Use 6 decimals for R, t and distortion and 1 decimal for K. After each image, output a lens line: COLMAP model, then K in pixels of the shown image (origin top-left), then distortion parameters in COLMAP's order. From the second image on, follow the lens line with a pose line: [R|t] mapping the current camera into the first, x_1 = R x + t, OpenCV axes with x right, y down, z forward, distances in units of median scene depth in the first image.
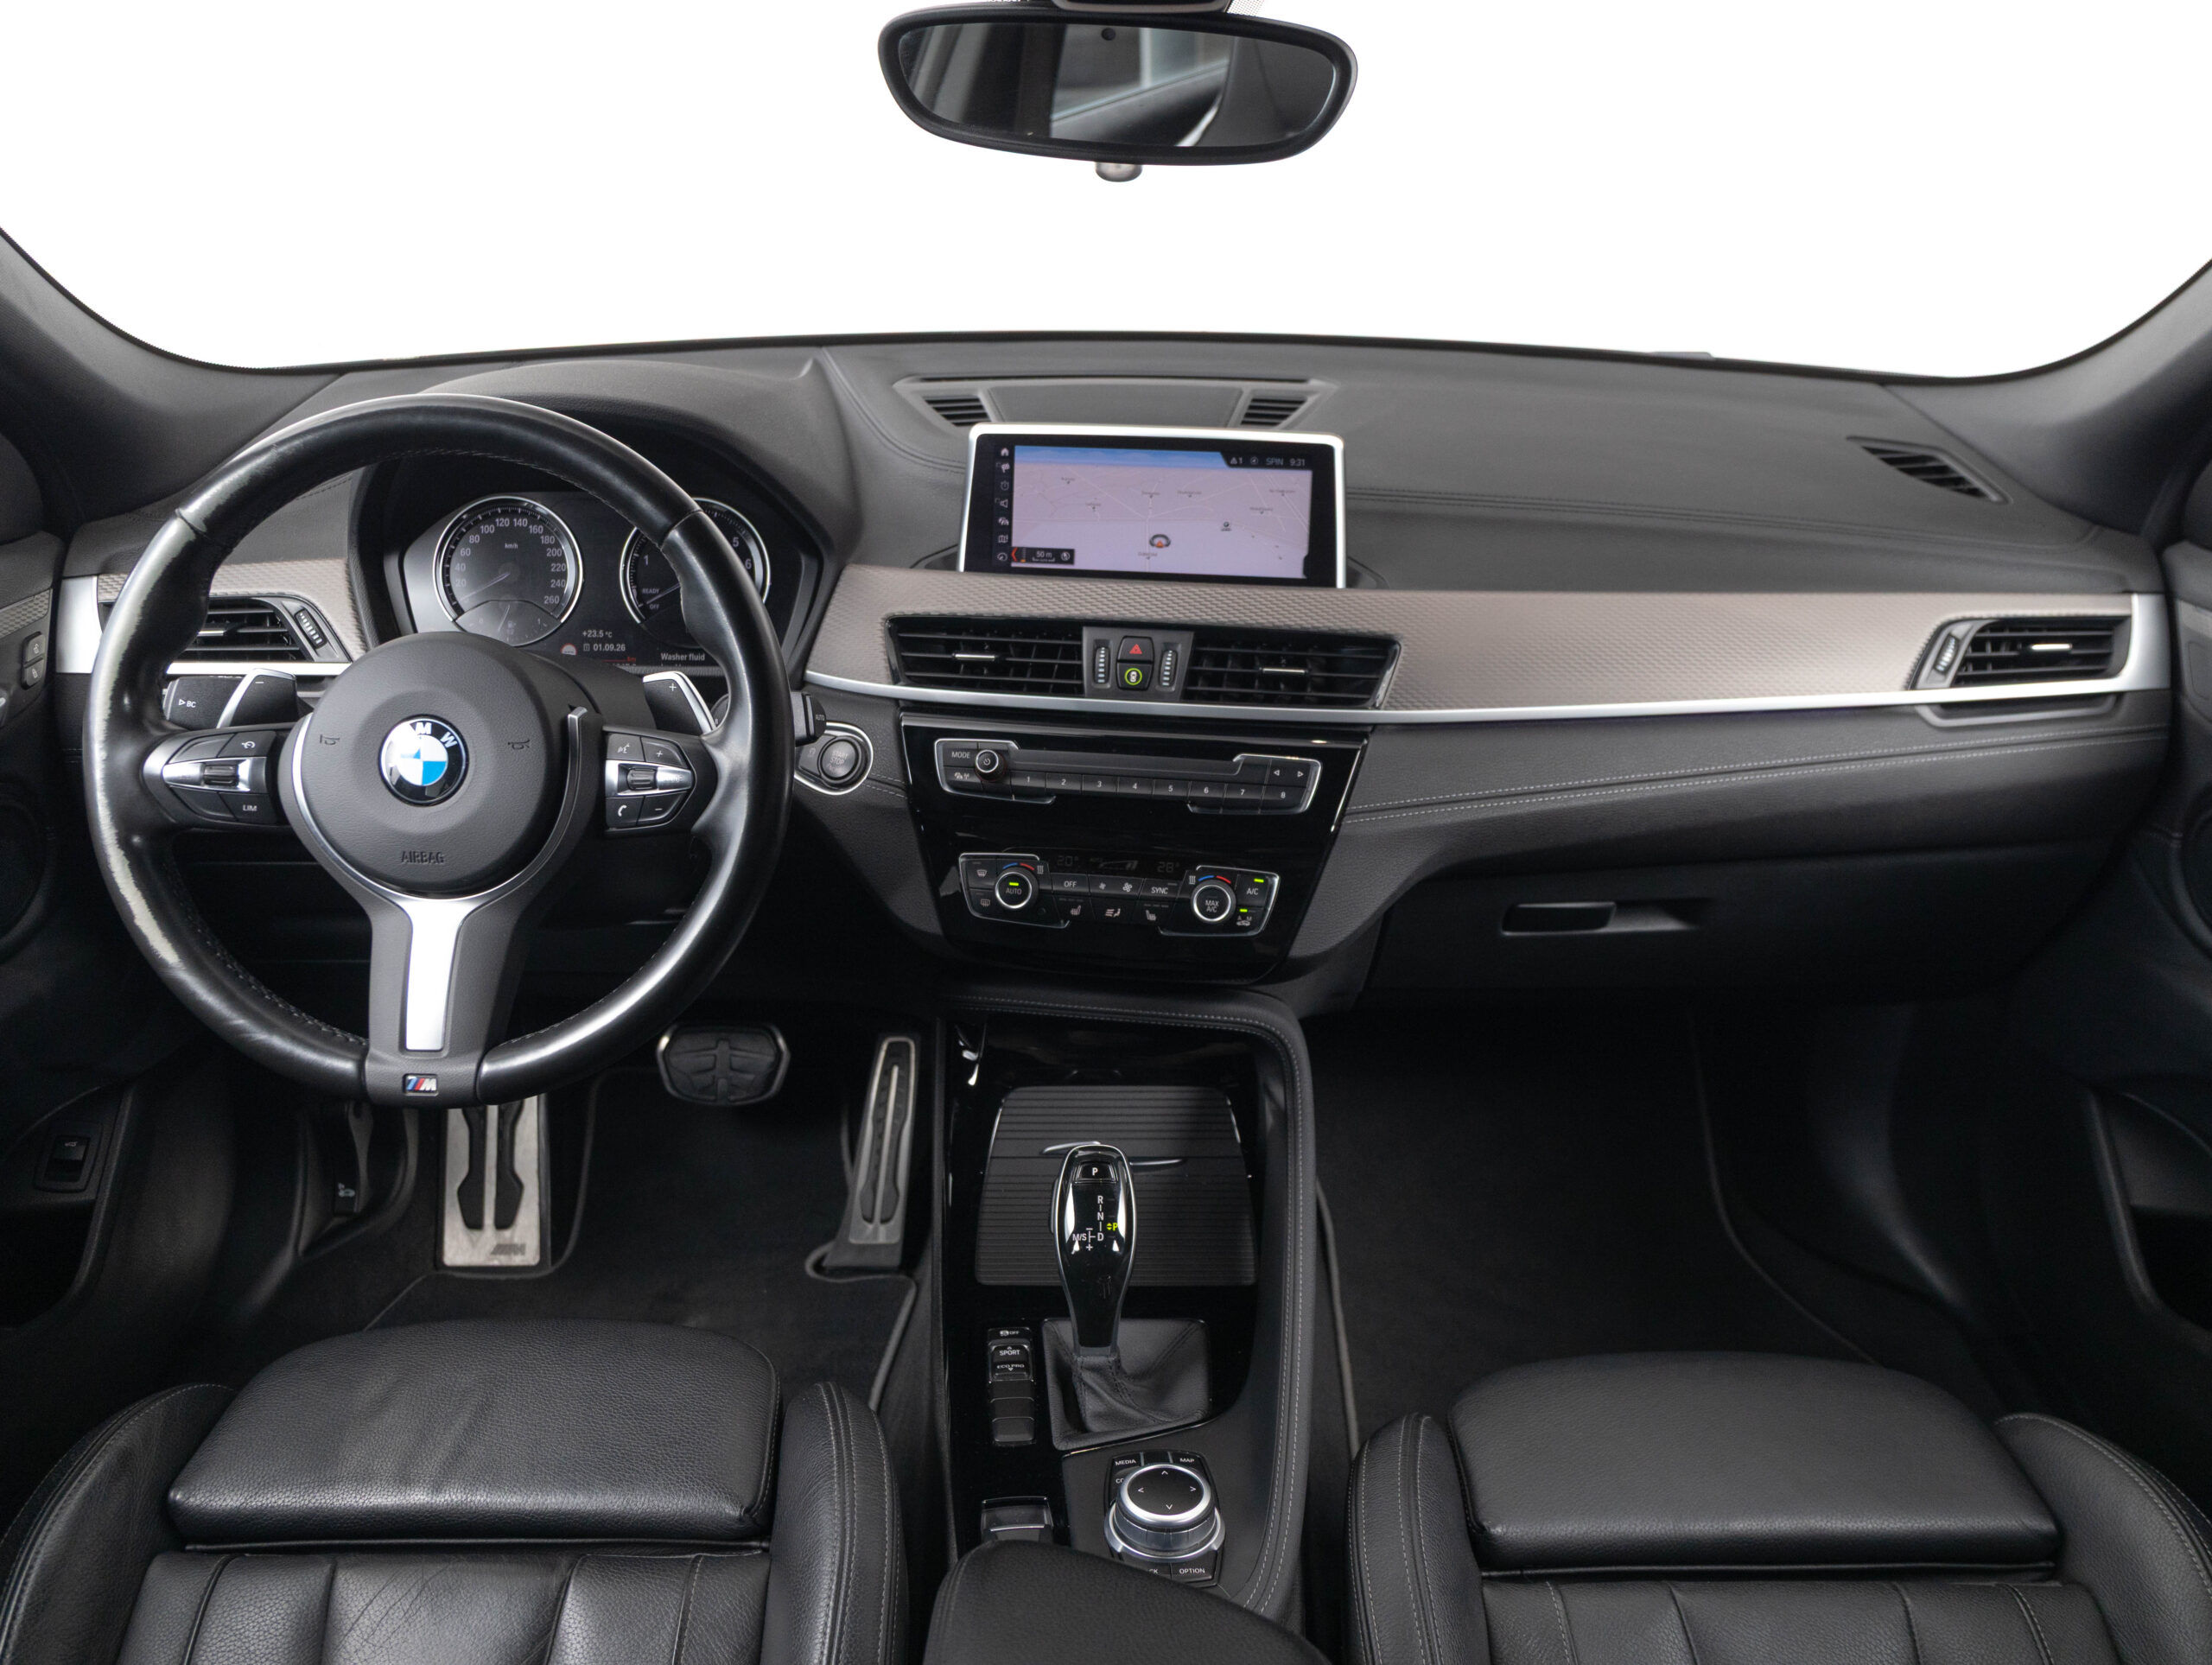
lens RADIAL K [[1746.8, 0, 1106.0], [0, 1746.8, 832.5], [0, 0, 1]] dist [-0.008986, 0.000476]
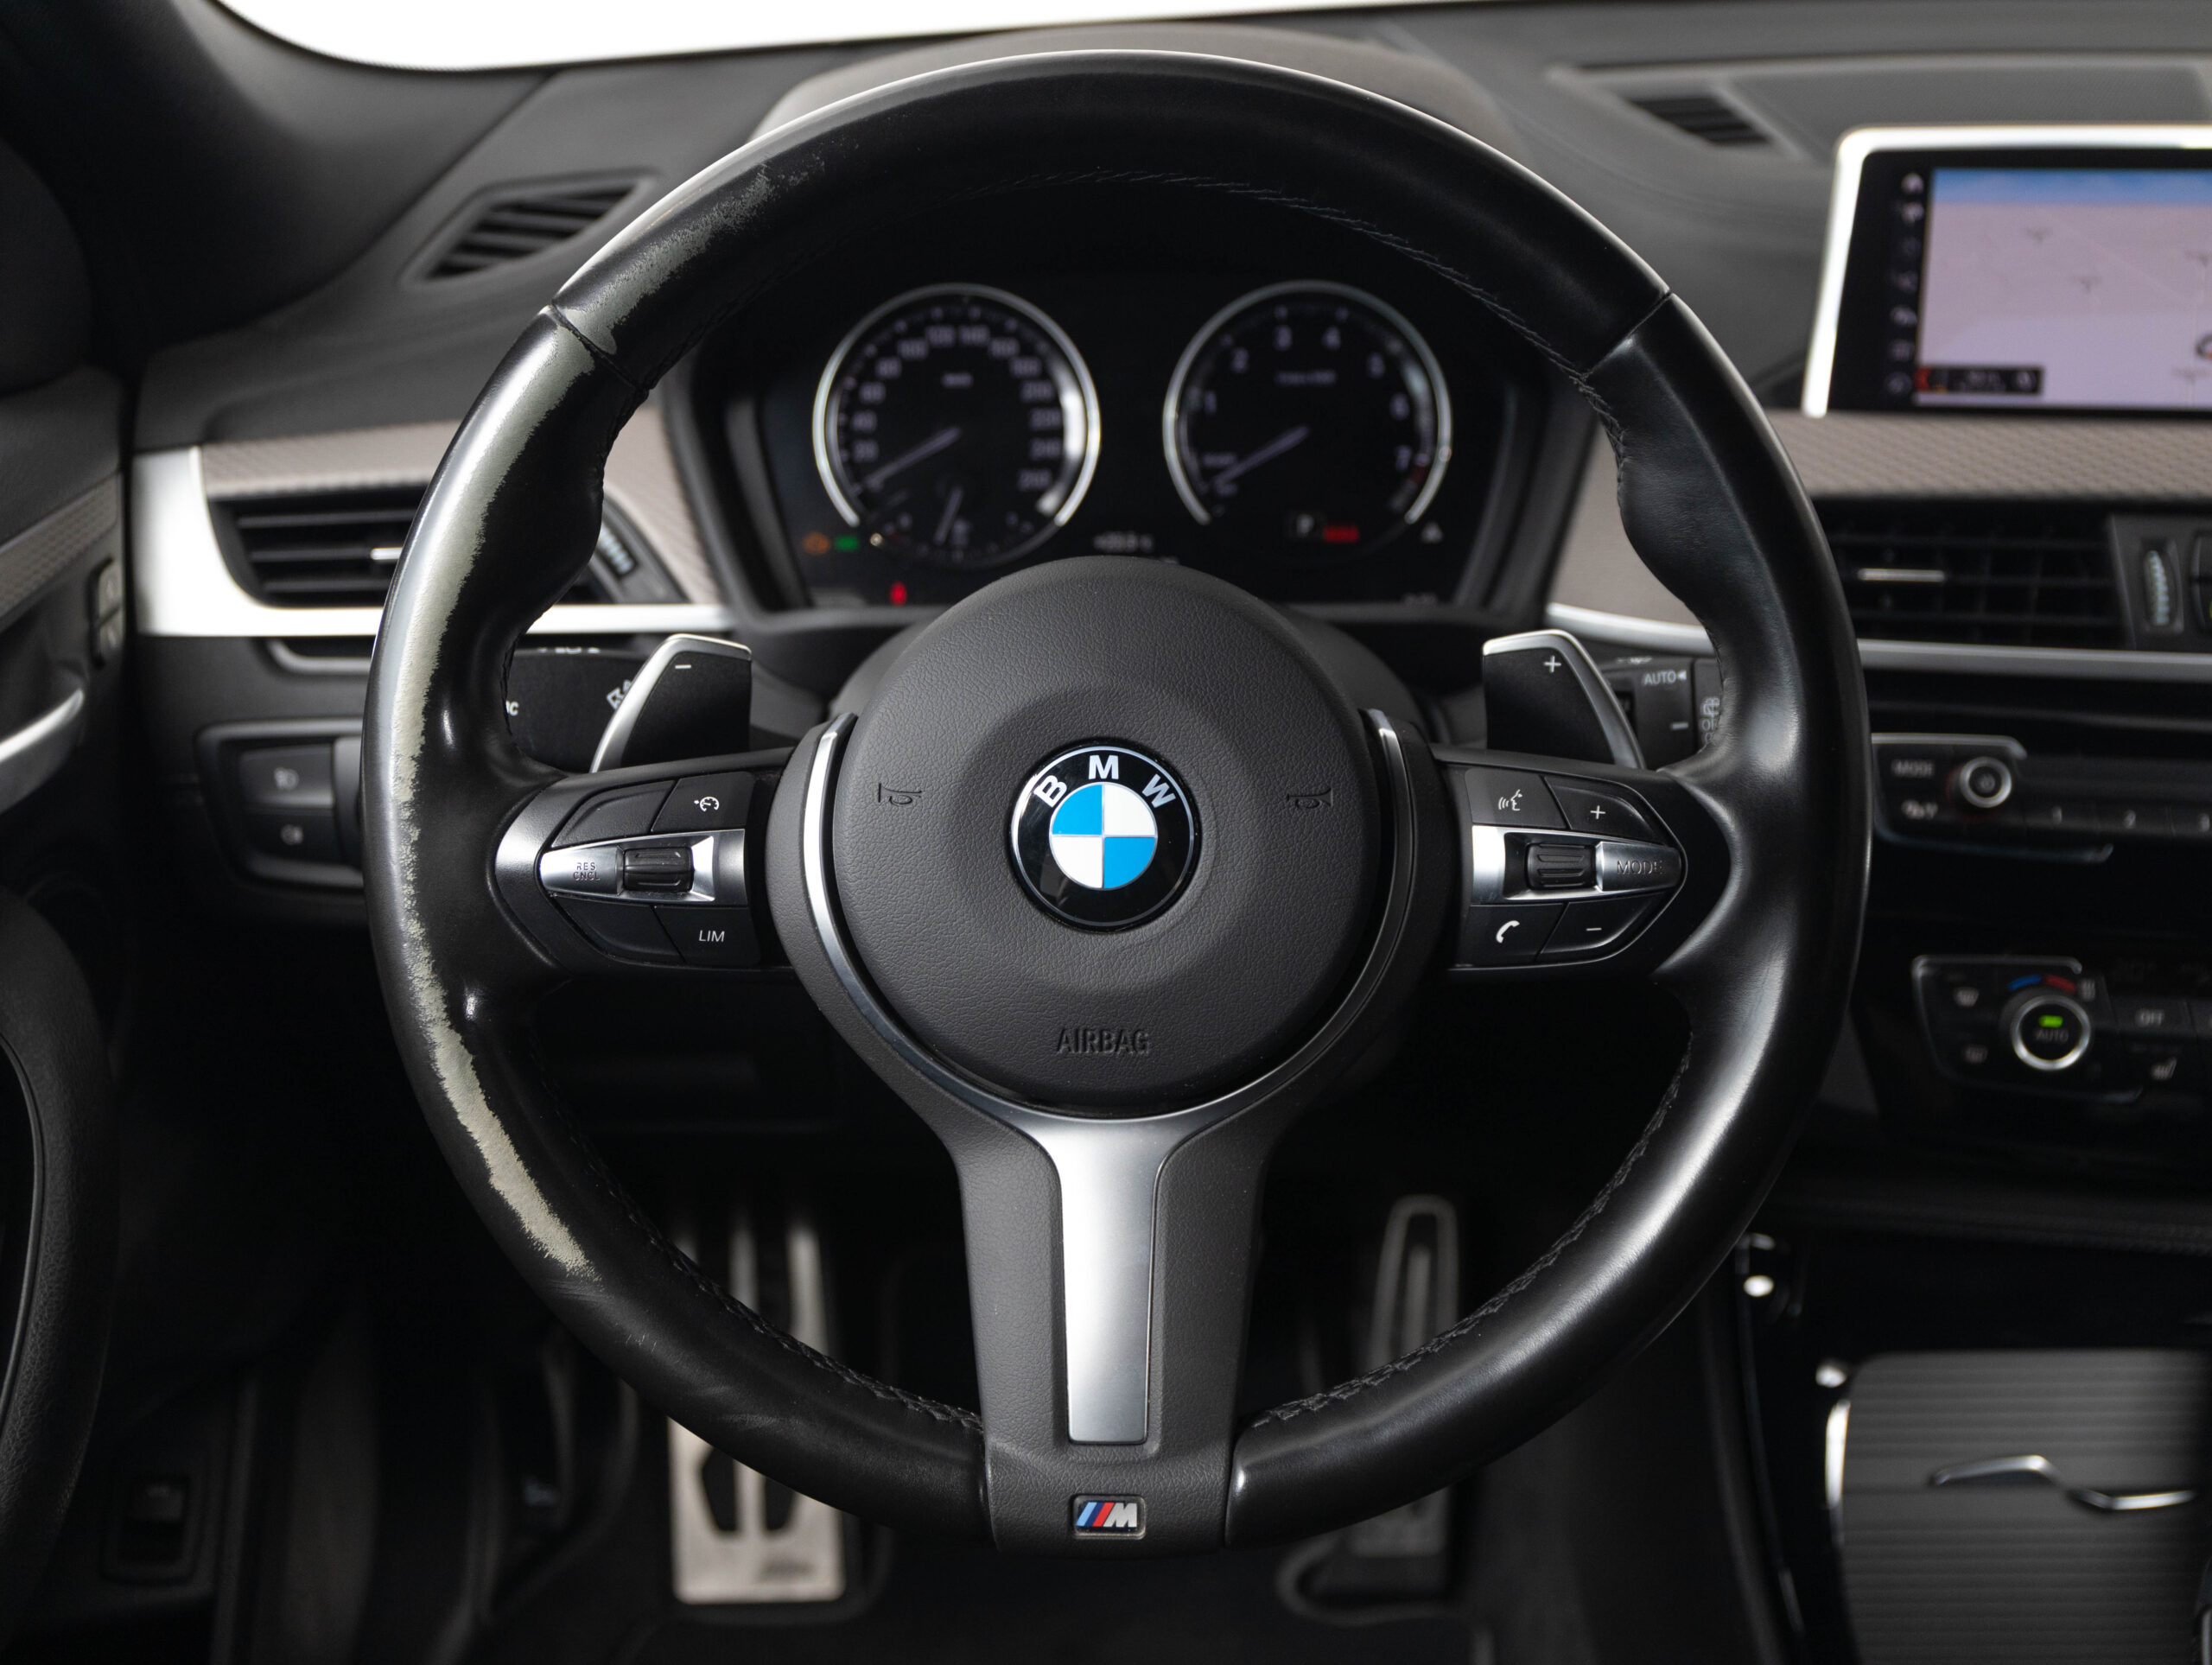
lens RADIAL K [[2316.2, 0, 1106.0], [0, 2316.2, 832.5], [0, 0, 1]] dist [-0.000553, 0.040312]
pose [[0.999832, -0.016167, -0.008629, -0.309243], [0.016431, 0.999368, 0.031537, -0.049669], [0.008114, -0.031674, 0.999465, 0.300897]]
